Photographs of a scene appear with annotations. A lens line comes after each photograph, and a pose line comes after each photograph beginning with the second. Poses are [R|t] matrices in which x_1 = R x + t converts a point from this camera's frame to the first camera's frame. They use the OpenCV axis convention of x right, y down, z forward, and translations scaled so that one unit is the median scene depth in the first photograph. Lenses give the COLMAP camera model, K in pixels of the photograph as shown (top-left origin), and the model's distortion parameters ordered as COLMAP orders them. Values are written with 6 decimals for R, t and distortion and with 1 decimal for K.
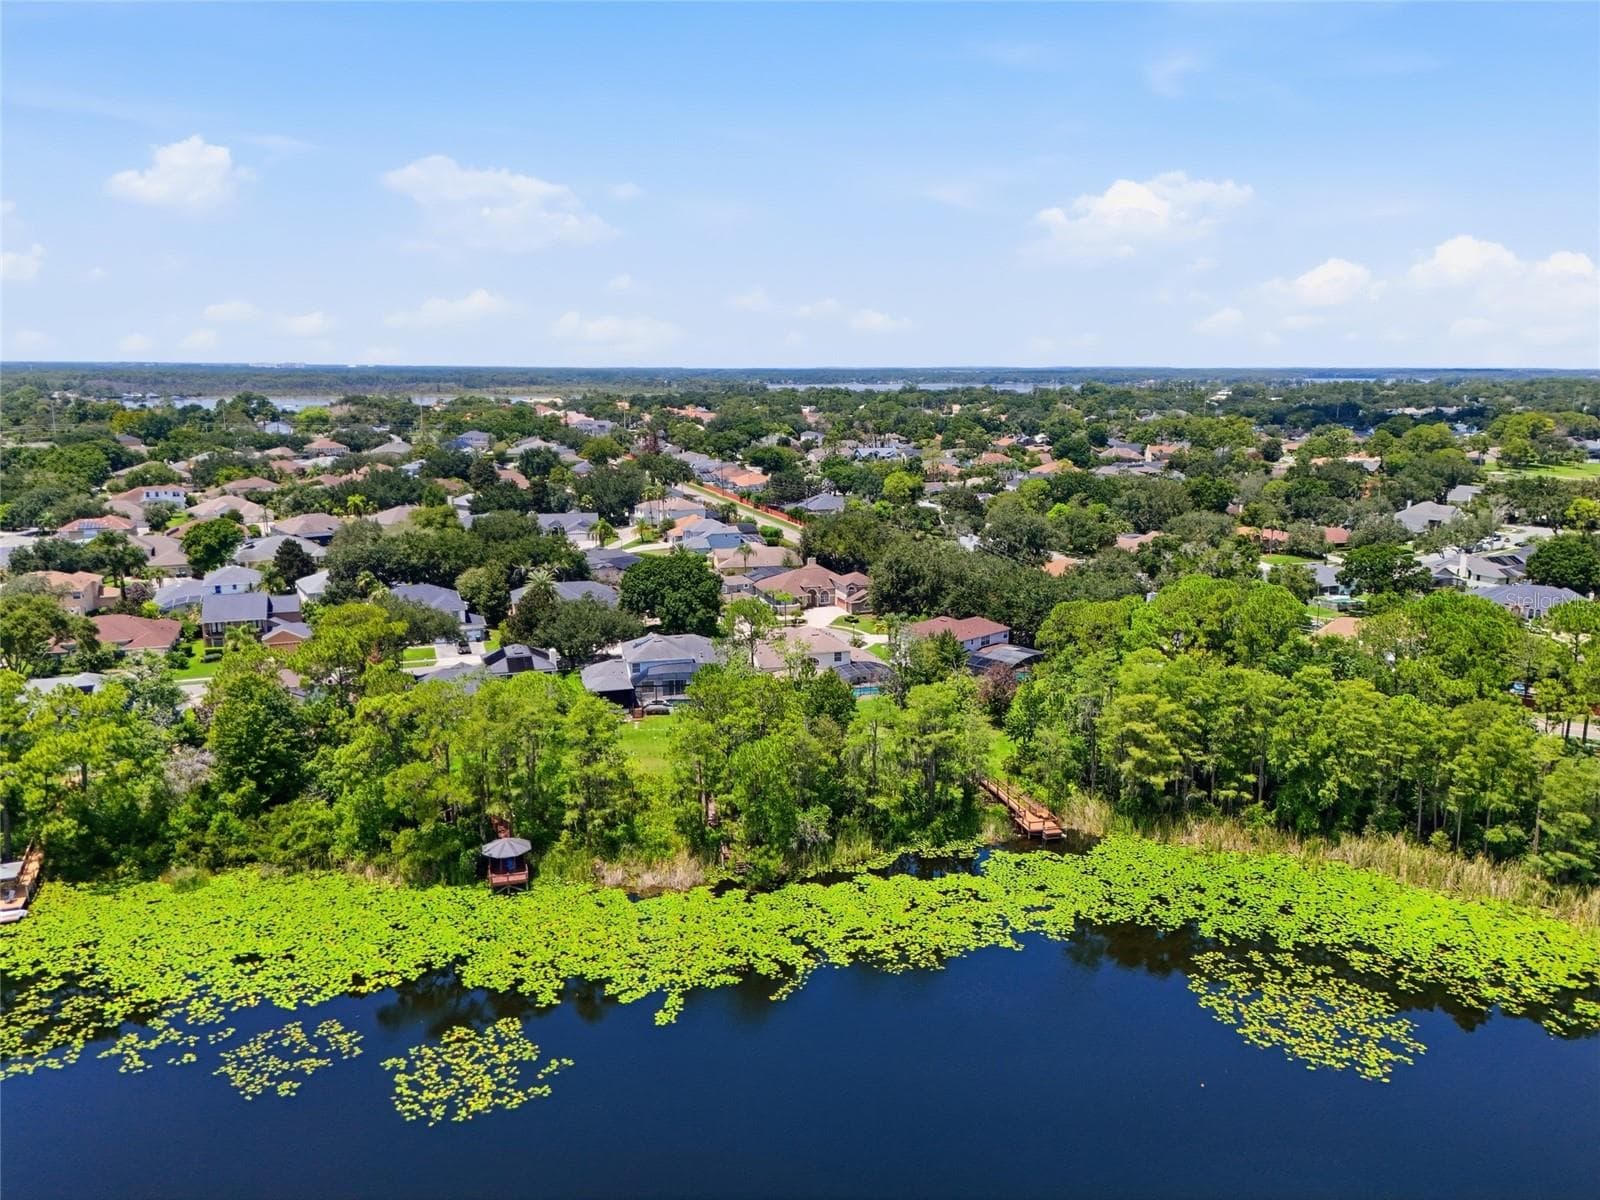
lens RADIAL K [[1185.2, 0, 800.0], [0, 1185.2, 600.0], [0, 0, 1]] dist [-0.000383, -0.000495]
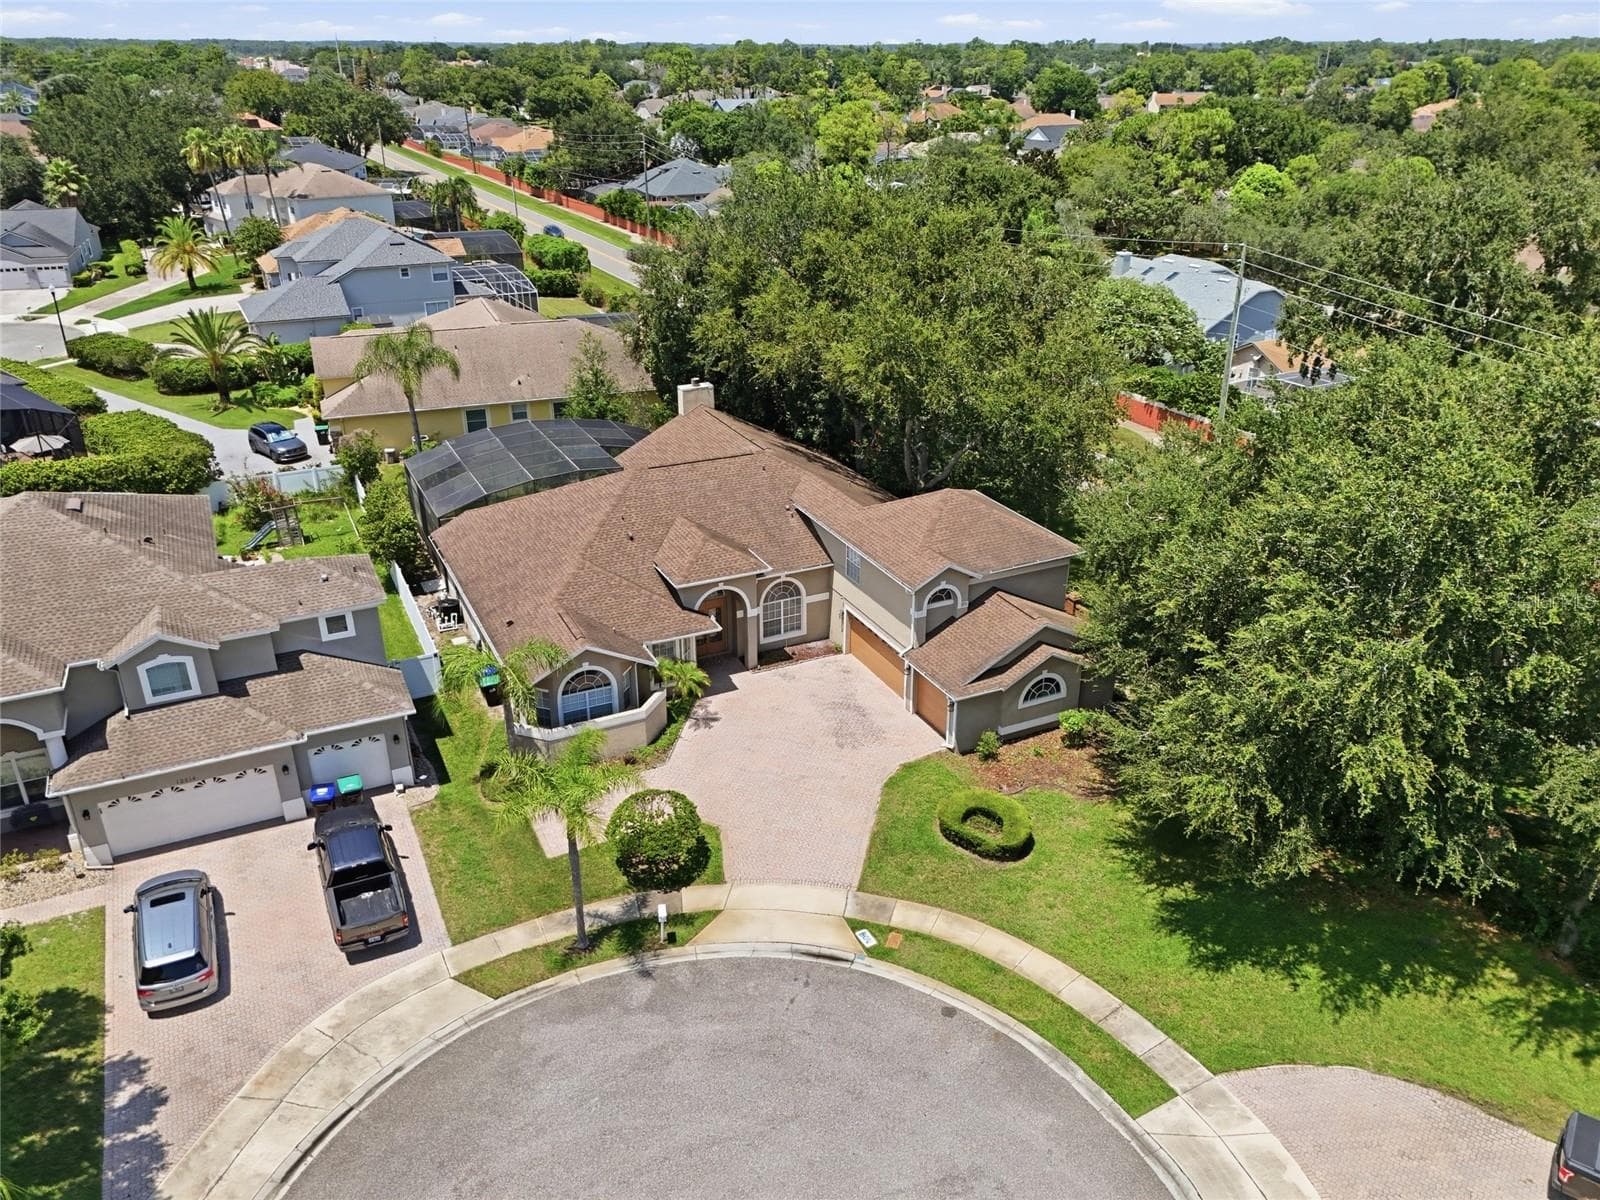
lens RADIAL K [[1185.2, 0, 800.0], [0, 1185.2, 600.0], [0, 0, 1]] dist [-0.000383, -0.000495]
pose [[0.990532, -0.056036, 0.125328, -0.000985], [0.024372, 0.970180, 0.241158, -0.036617], [-0.135104, -0.235820, 0.962359, 0.555870]]
